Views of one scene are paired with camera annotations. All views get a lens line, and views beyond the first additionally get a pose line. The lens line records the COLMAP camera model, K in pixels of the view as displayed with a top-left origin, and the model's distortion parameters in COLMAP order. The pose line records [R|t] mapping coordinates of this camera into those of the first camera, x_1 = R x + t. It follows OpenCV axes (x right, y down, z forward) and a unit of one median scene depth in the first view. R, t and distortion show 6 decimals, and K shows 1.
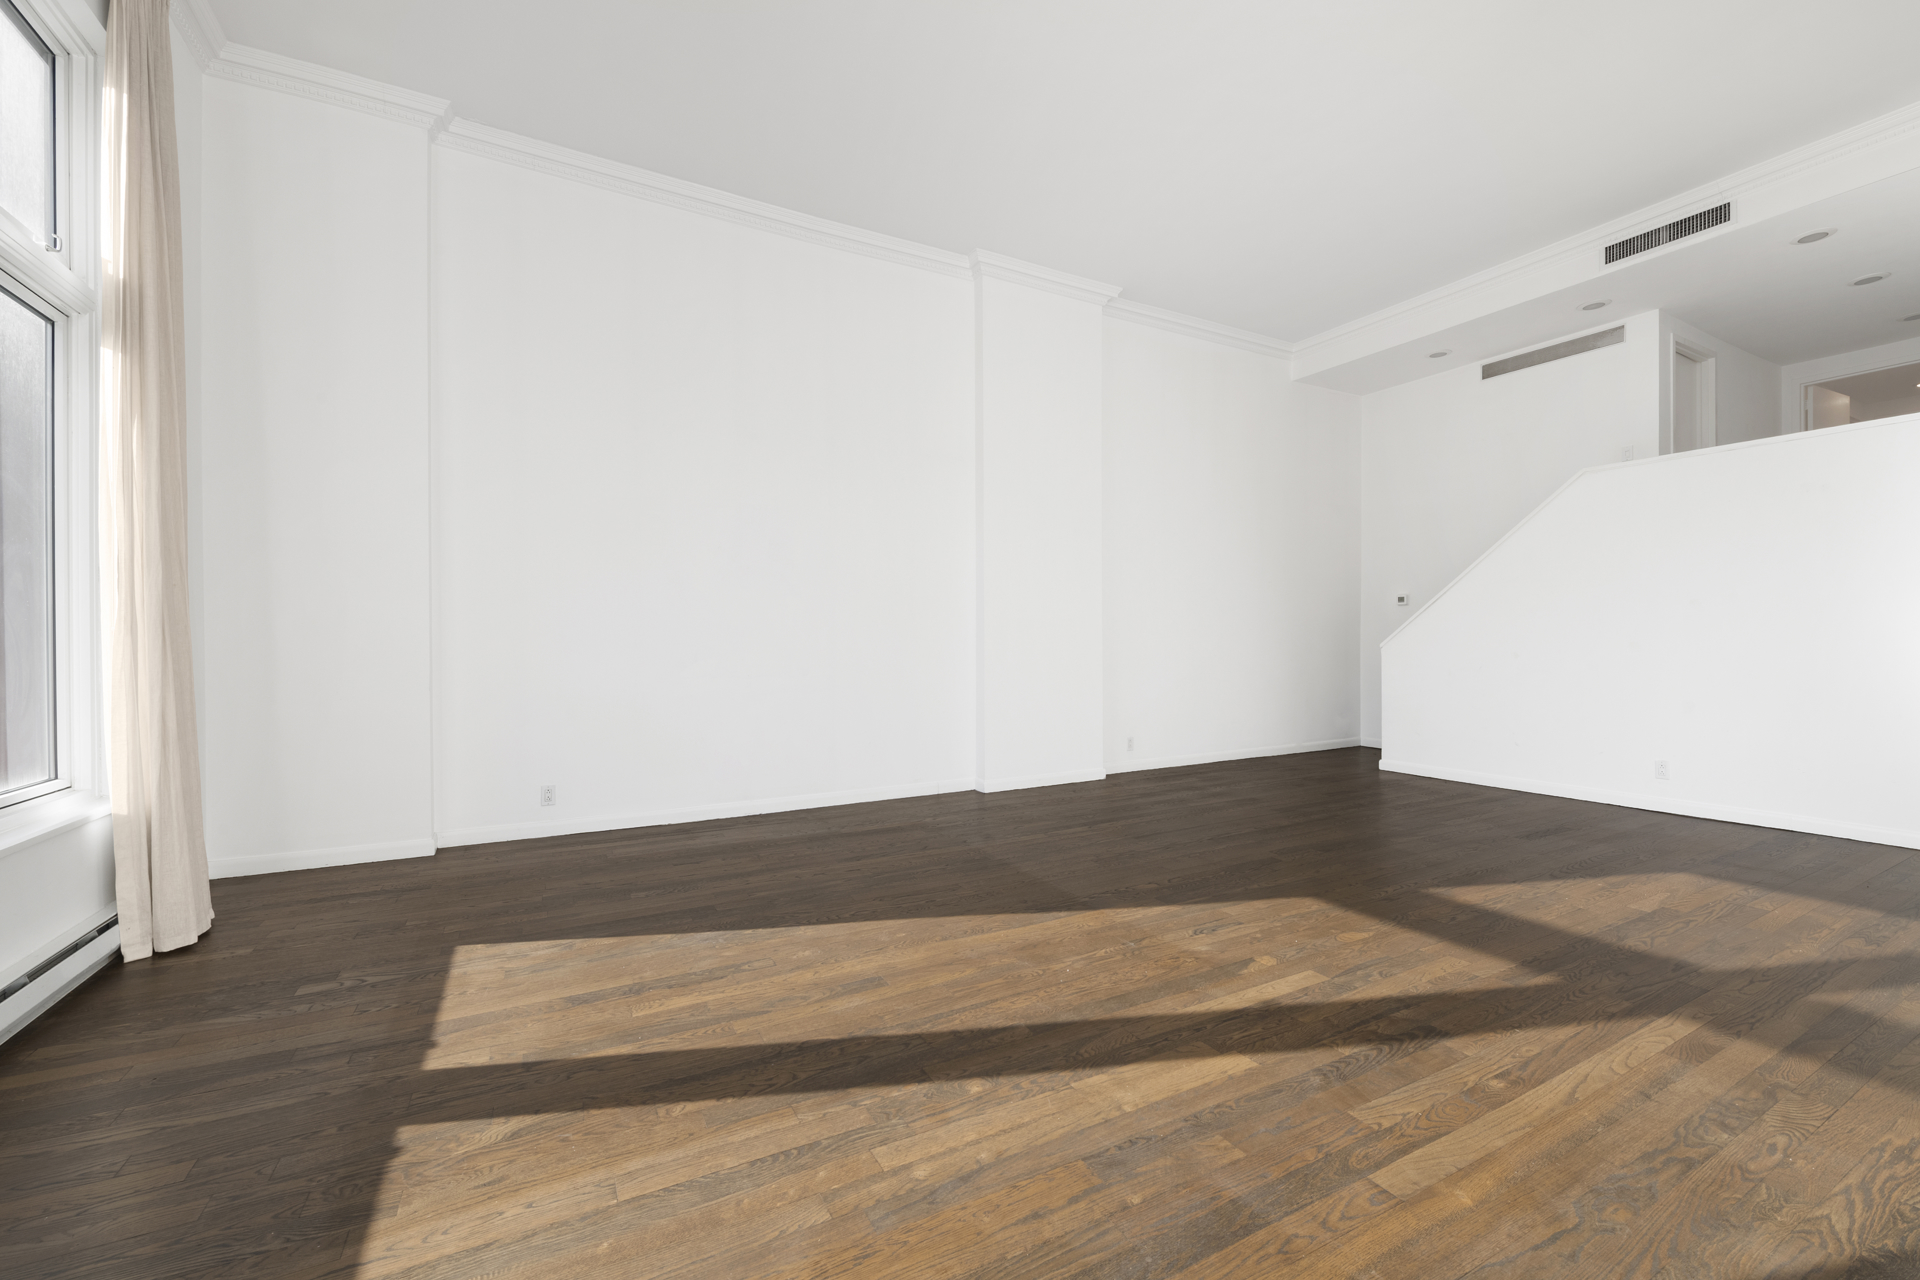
lens RADIAL K [[802.6, 0, 975.4], [0, 802.6, 633.9], [0, 0, 1]] dist [-0.001532, -0.000764]
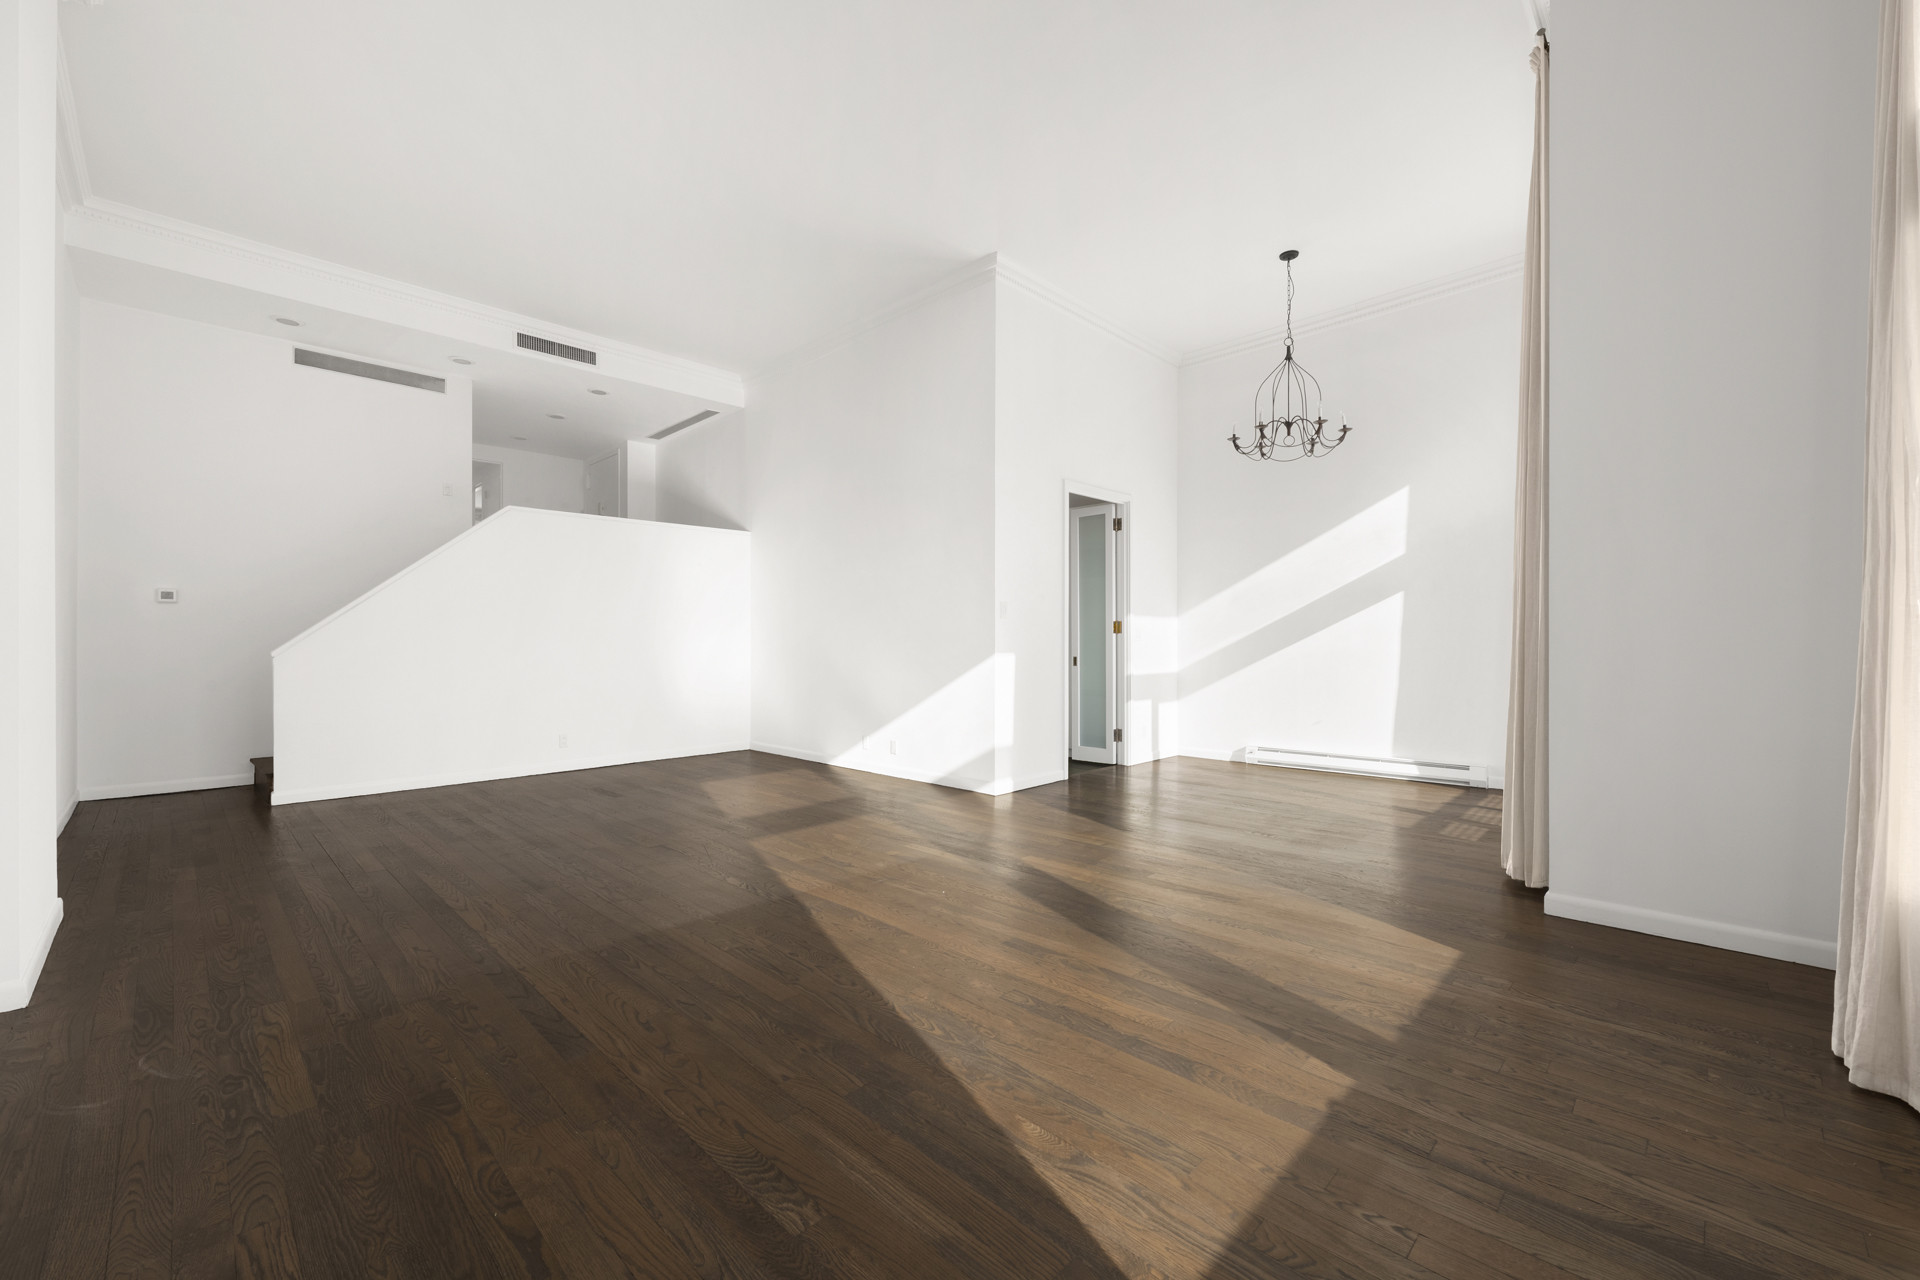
lens RADIAL K [[766.6, 0, 972.0], [0, 766.6, 652.6], [0, 0, 1]] dist [-0.009284, -0.000129]
pose [[-0.307296, -0.007495, 0.951584, -1.068117], [0.001018, 0.999966, 0.008204, 0.015484], [-0.951613, 0.003490, -0.307278, 1.311528]]
